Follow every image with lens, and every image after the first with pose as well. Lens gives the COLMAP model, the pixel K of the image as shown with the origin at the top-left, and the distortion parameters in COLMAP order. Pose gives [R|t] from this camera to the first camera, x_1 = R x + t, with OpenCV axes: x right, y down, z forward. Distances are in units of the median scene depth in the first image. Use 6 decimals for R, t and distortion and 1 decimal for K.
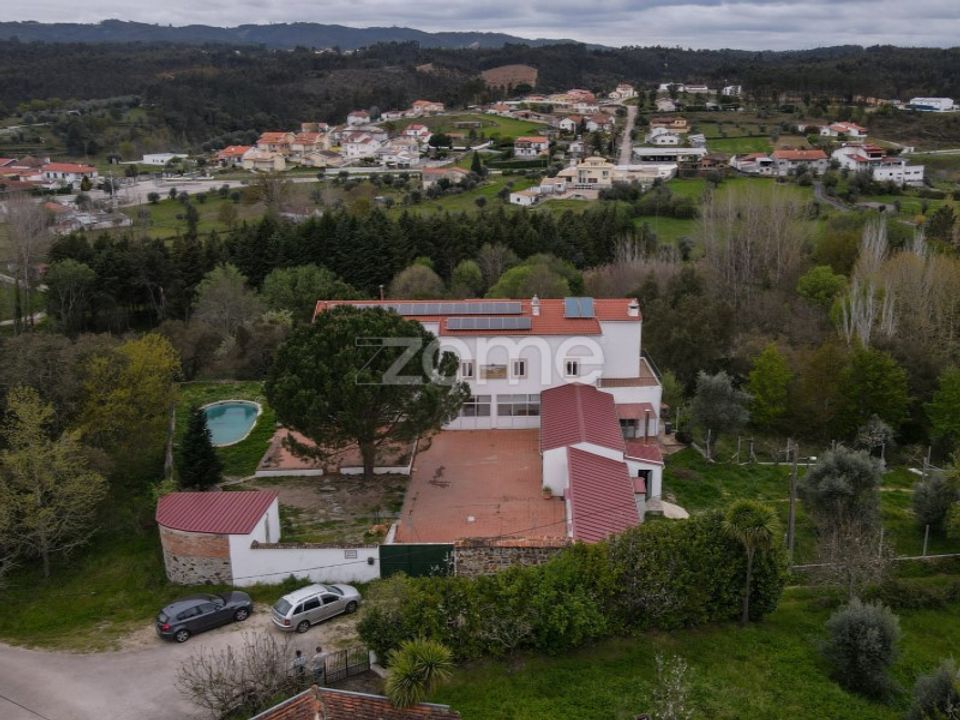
lens RADIAL K [[942.2, 0, 436.4], [0, 942.2, 362.4], [0, 0, 1]] dist [-0.020340, 0.089476]
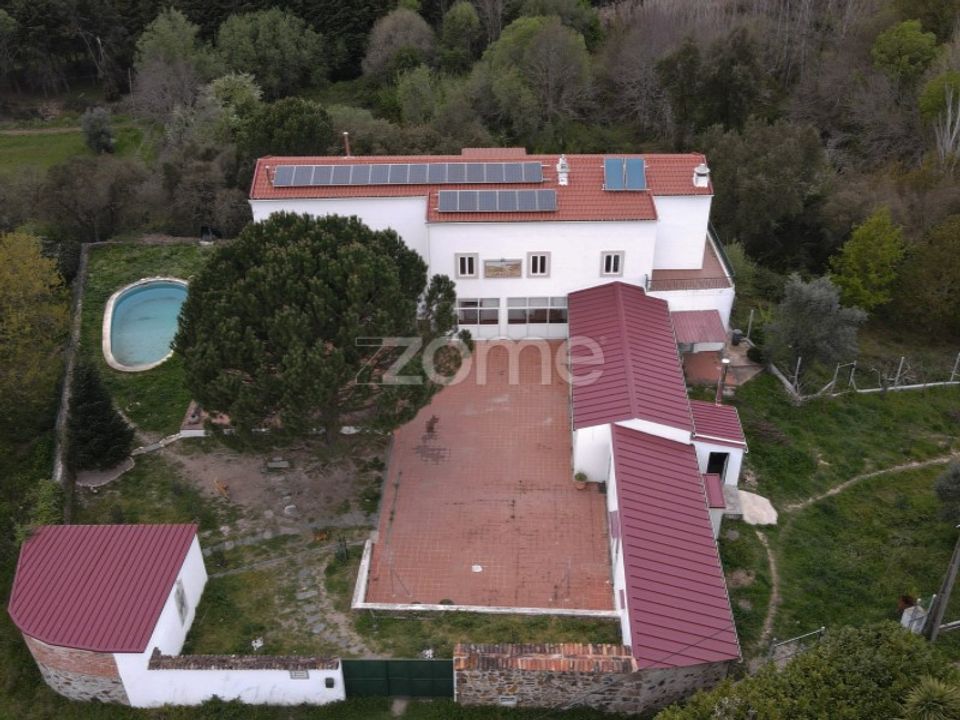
lens RADIAL K [[942.2, 0, 436.4], [0, 942.2, 362.4], [0, 0, 1]] dist [-0.020340, 0.089476]
pose [[0.999849, -0.017050, 0.003457, 0.005718], [0.015222, 0.953621, 0.300624, -0.144502], [-0.008422, -0.300526, 0.953736, 0.297274]]
